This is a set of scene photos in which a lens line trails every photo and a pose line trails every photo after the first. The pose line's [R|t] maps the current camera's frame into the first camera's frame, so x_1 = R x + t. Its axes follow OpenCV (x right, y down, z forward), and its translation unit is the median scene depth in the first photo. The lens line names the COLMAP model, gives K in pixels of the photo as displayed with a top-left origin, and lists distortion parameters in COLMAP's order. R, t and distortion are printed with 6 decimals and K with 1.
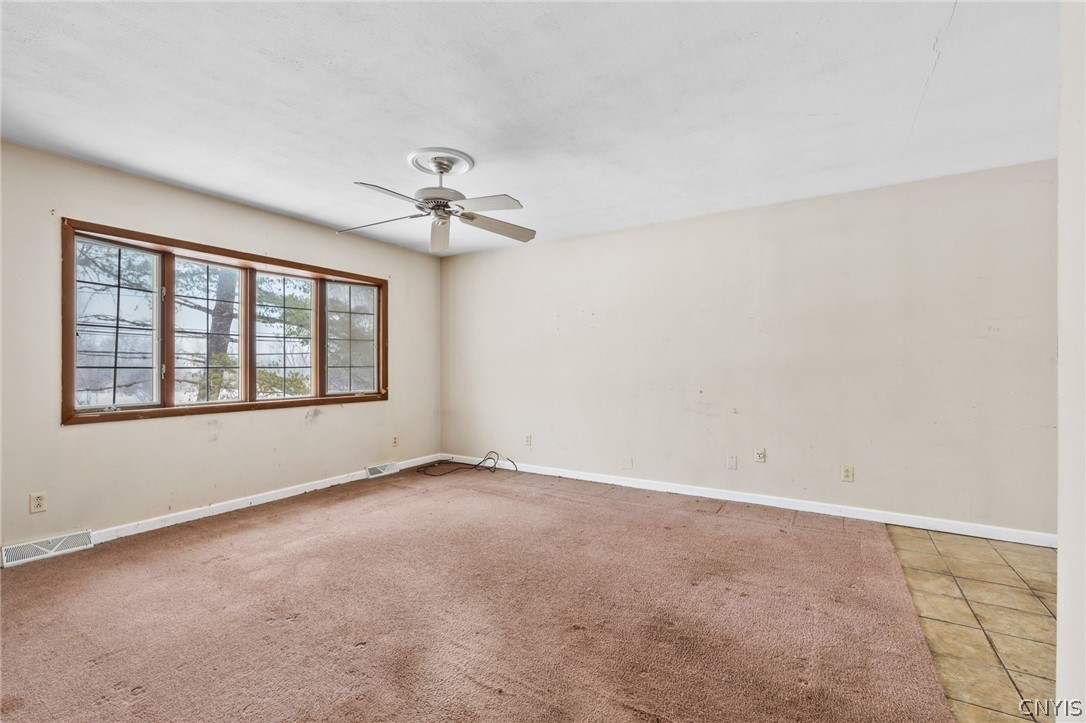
lens RADIAL K [[474.2, 0, 544.0], [0, 474.2, 366.3], [0, 0, 1]] dist [-0.004669, 0.000368]
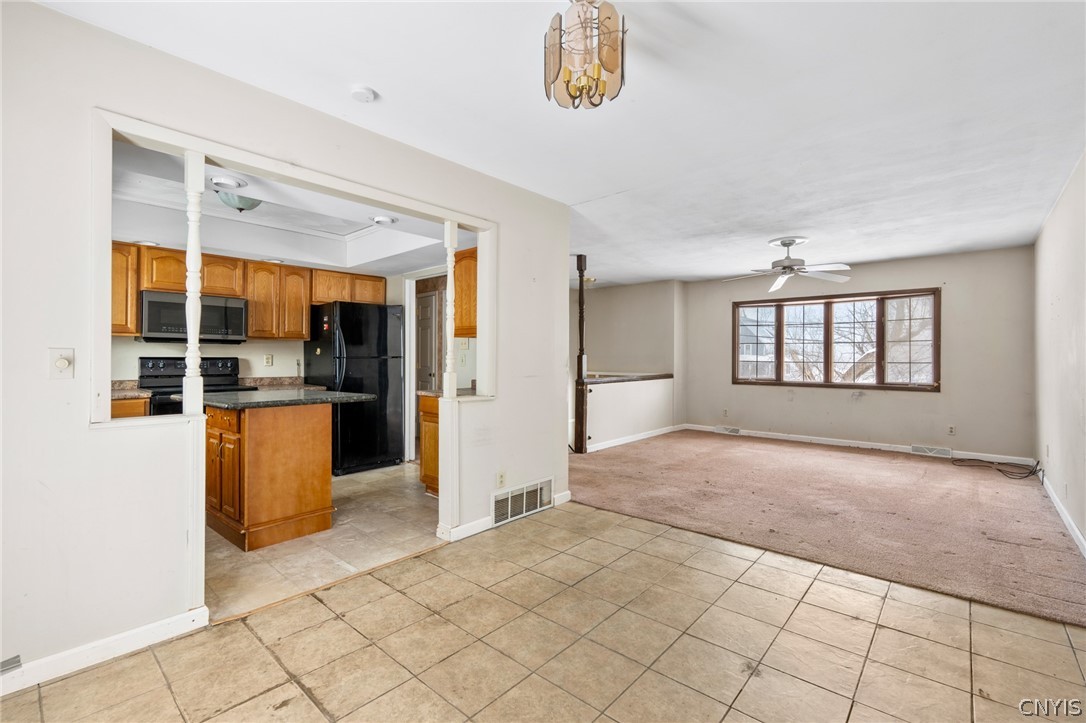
lens RADIAL K [[474.2, 0, 547.0], [0, 474.2, 353.0], [0, 0, 1]] dist [-0.004669, 0.000368]
pose [[-0.181961, -0.017761, -0.983145, 1.256094], [-0.011351, 0.999808, -0.015961, 0.007548], [0.983240, 0.008255, -0.182128, 0.364101]]
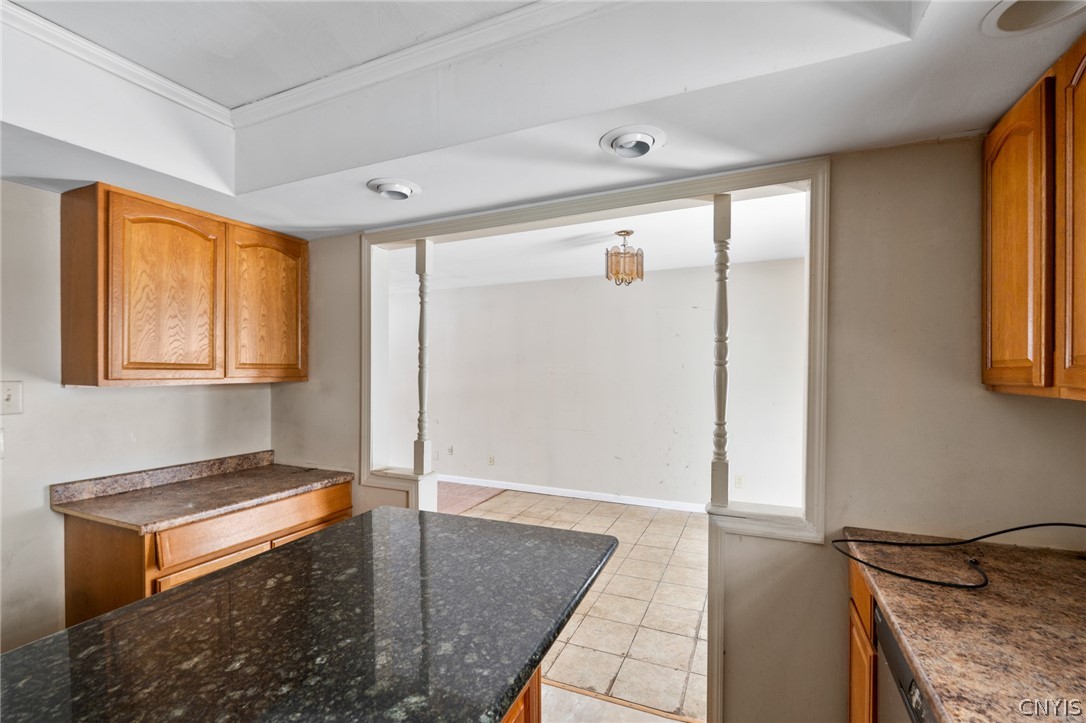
lens RADIAL K [[474.2, 0, 542.0], [0, 474.2, 377.1], [0, 0, 1]] dist [-0.004669, 0.000368]
pose [[0.994340, -0.007373, 0.105987, 0.579811], [0.006994, 0.999968, 0.003946, -0.053670], [-0.106012, -0.003182, 0.994360, -0.555376]]
